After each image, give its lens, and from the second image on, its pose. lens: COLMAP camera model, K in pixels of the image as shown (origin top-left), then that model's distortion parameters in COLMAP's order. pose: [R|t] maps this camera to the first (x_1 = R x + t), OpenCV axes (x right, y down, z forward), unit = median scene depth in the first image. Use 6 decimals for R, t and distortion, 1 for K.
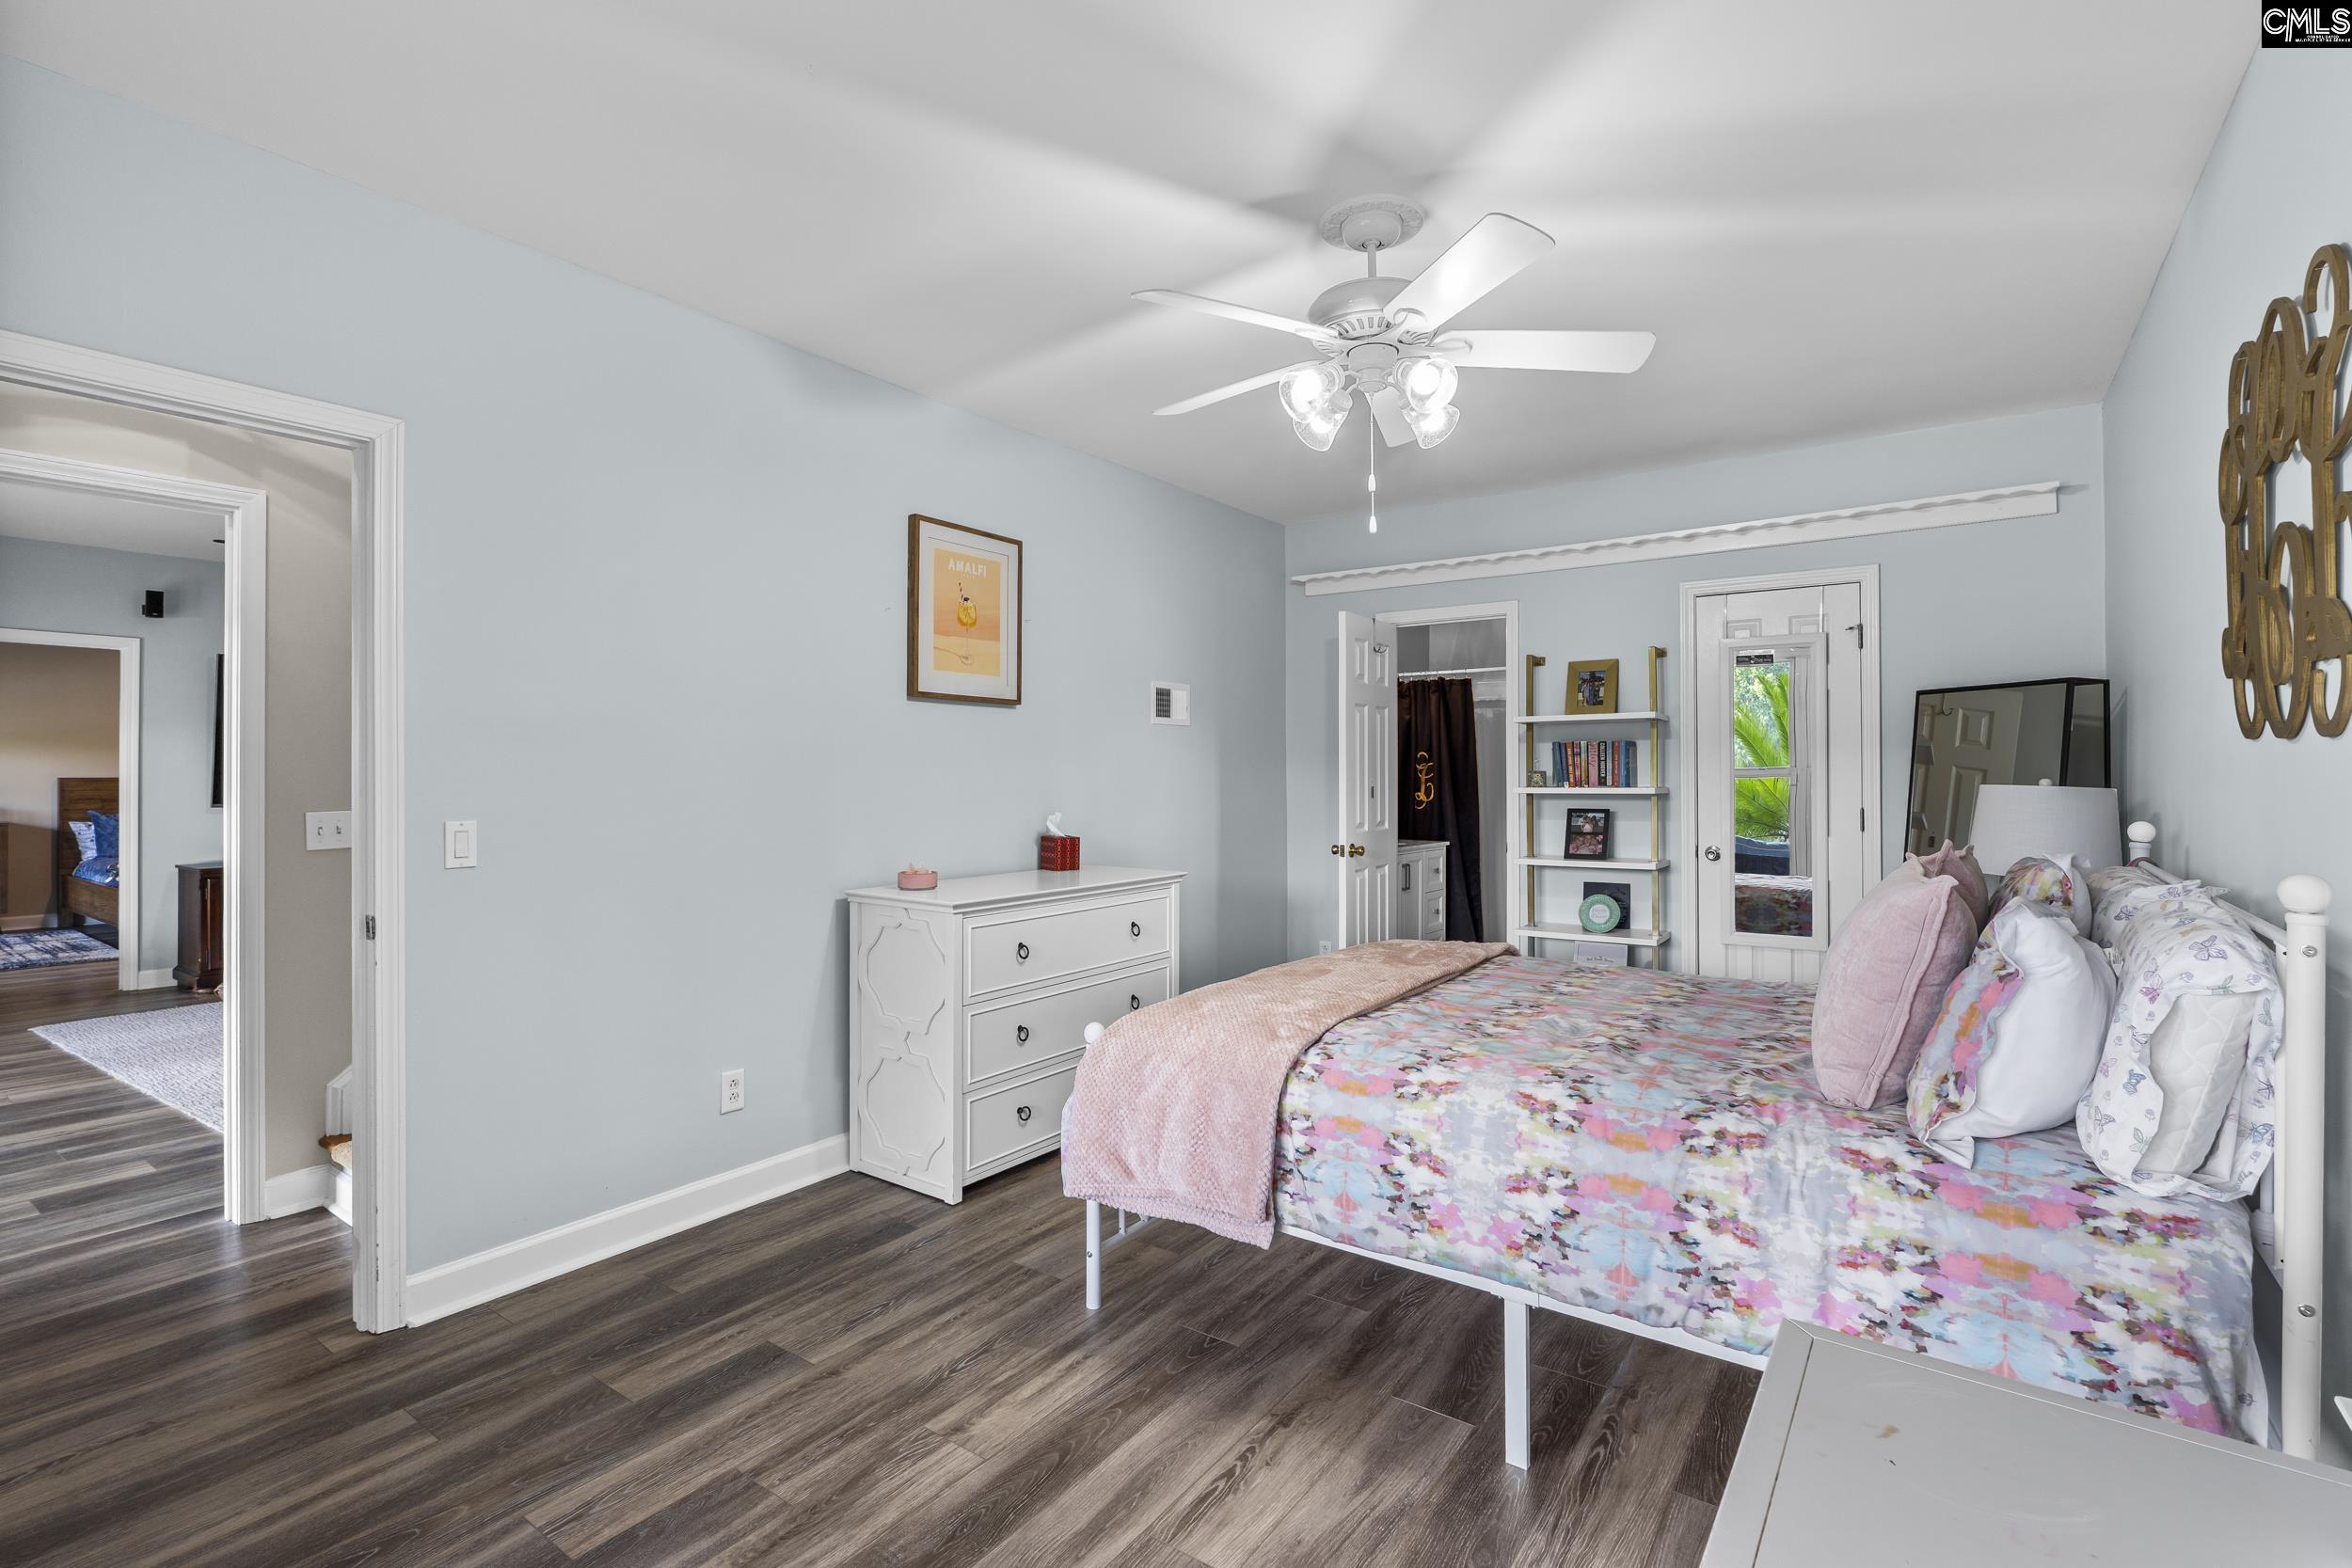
lens RADIAL K [[1083.9, 0, 1162.9], [0, 1083.9, 788.1], [0, 0, 1]] dist [-0.008429, 0.000518]
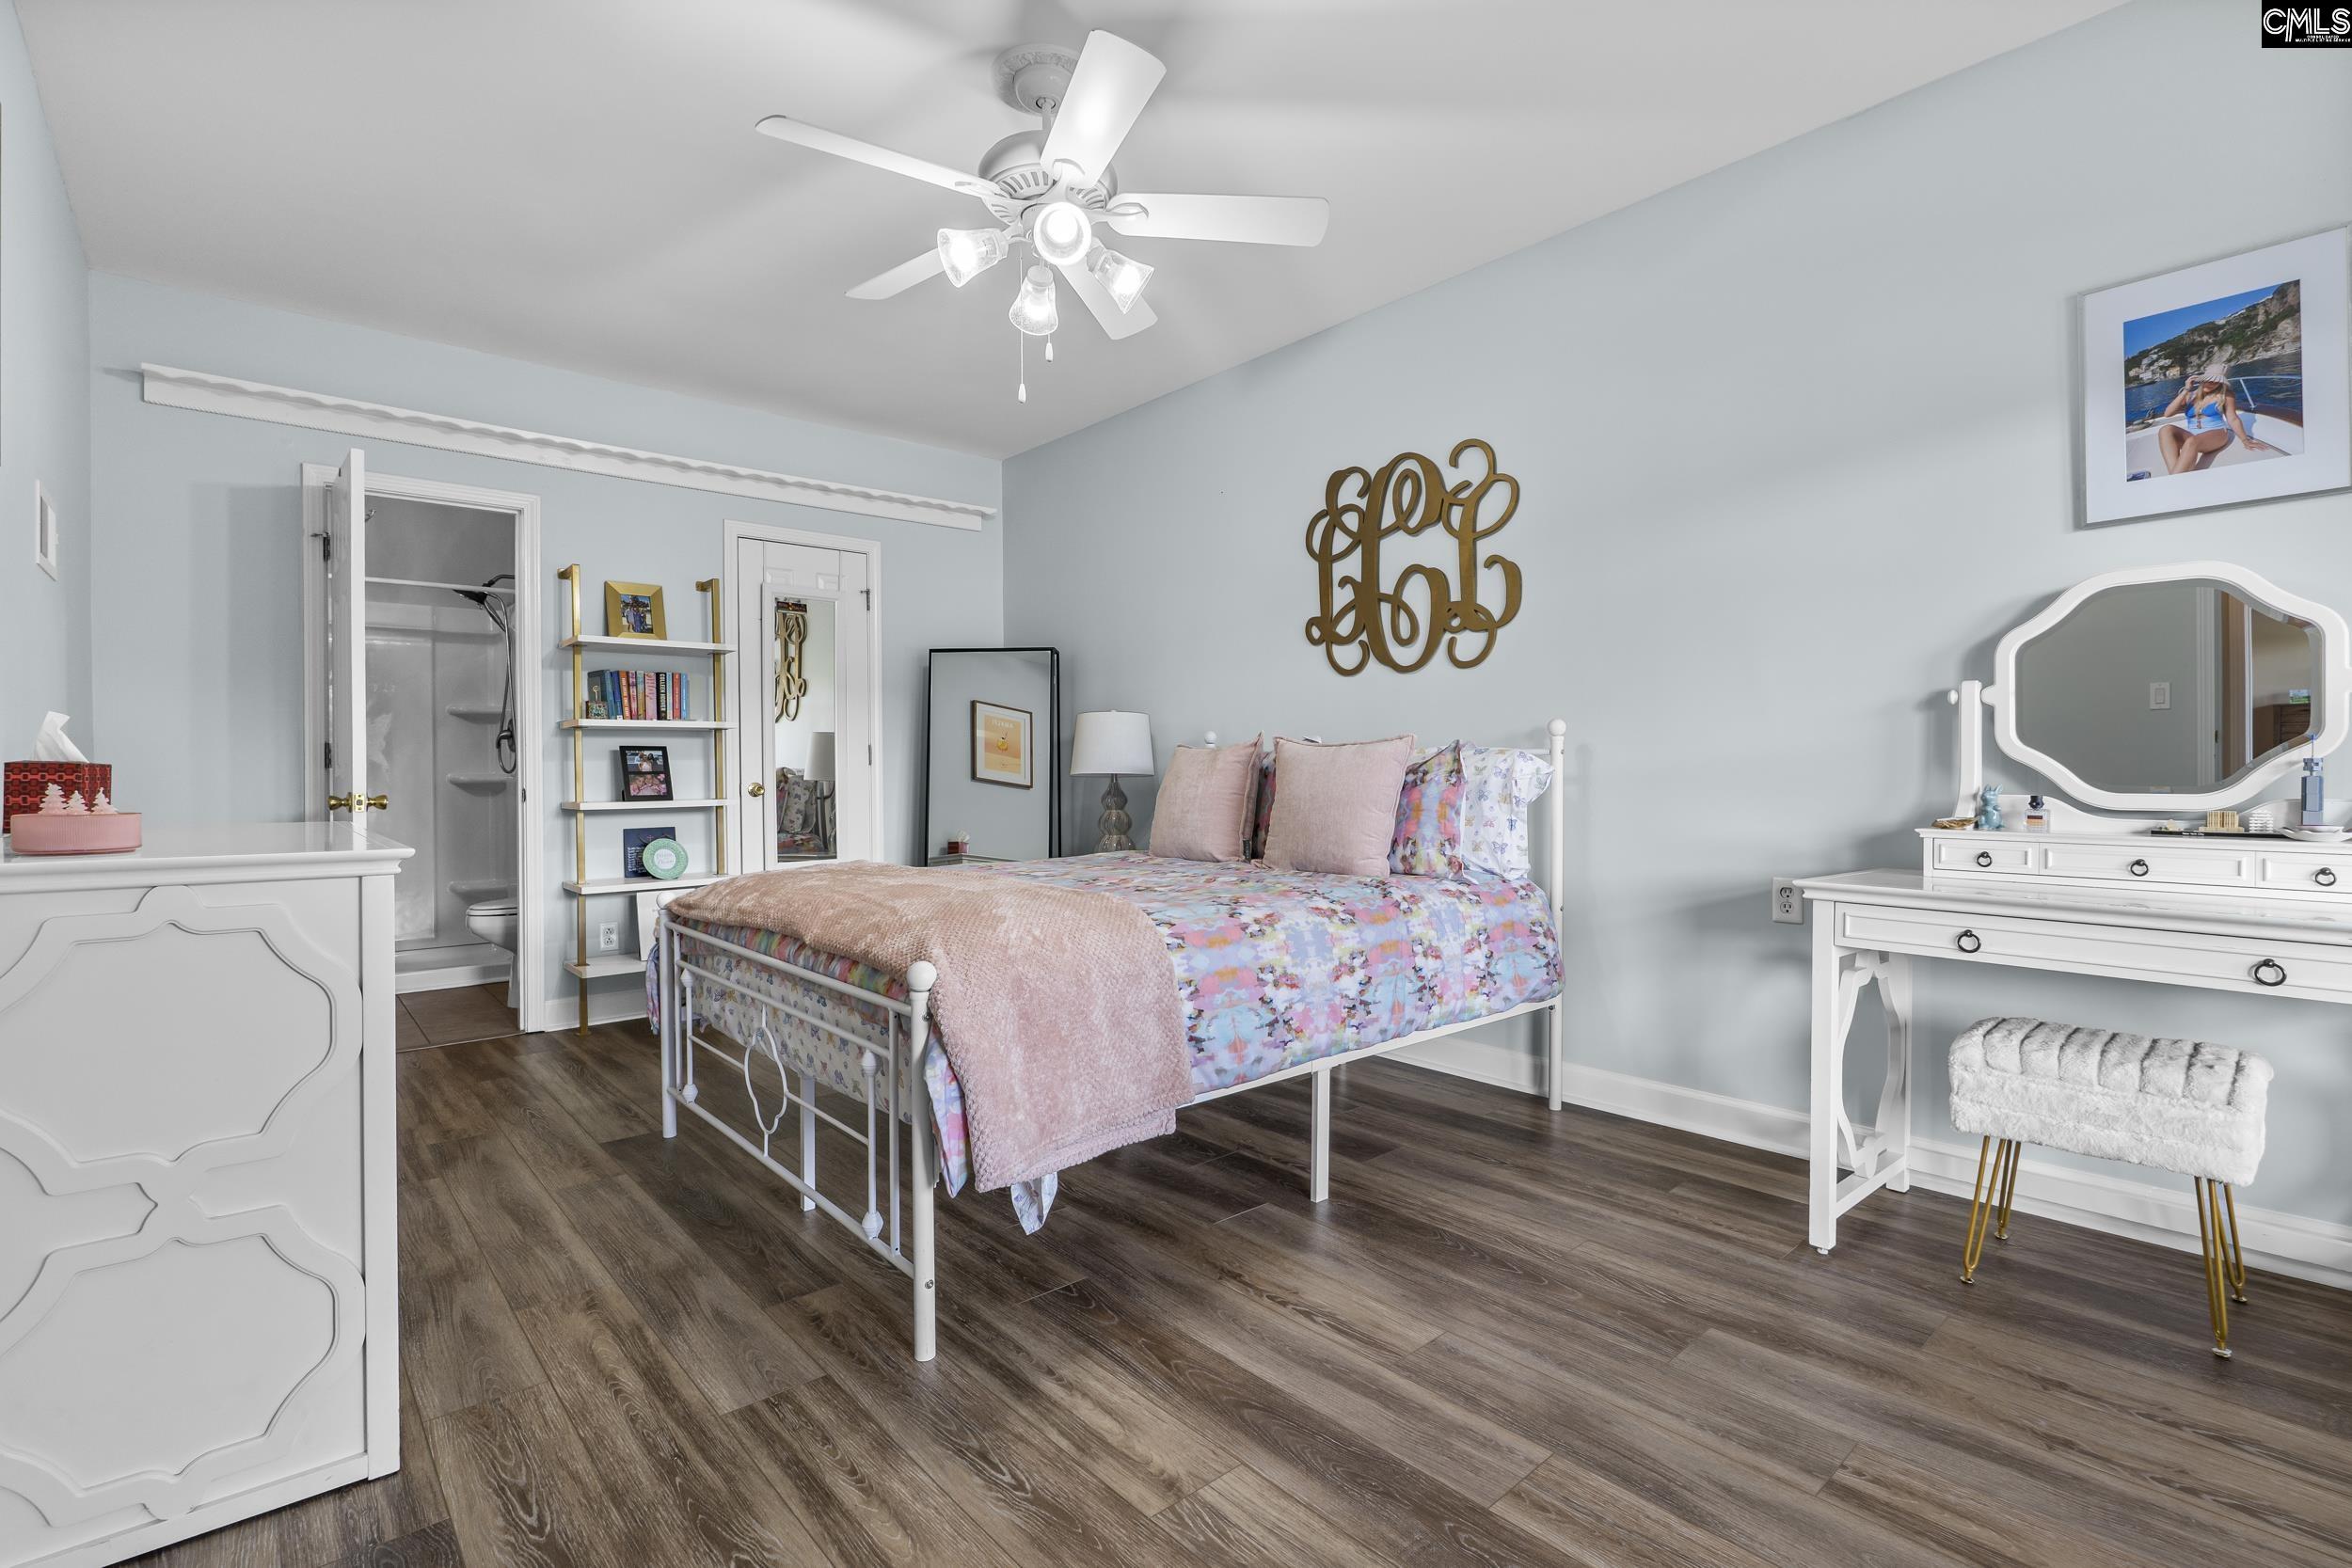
lens RADIAL K [[1083.9, 0, 1164.0], [0, 1083.9, 796.1], [0, 0, 1]] dist [-0.008429, 0.000518]
pose [[0.225207, -0.023352, 0.974031, -0.864357], [0.018728, 0.999632, 0.019636, 0.113477], [-0.974131, 0.013820, 0.225562, 0.812578]]
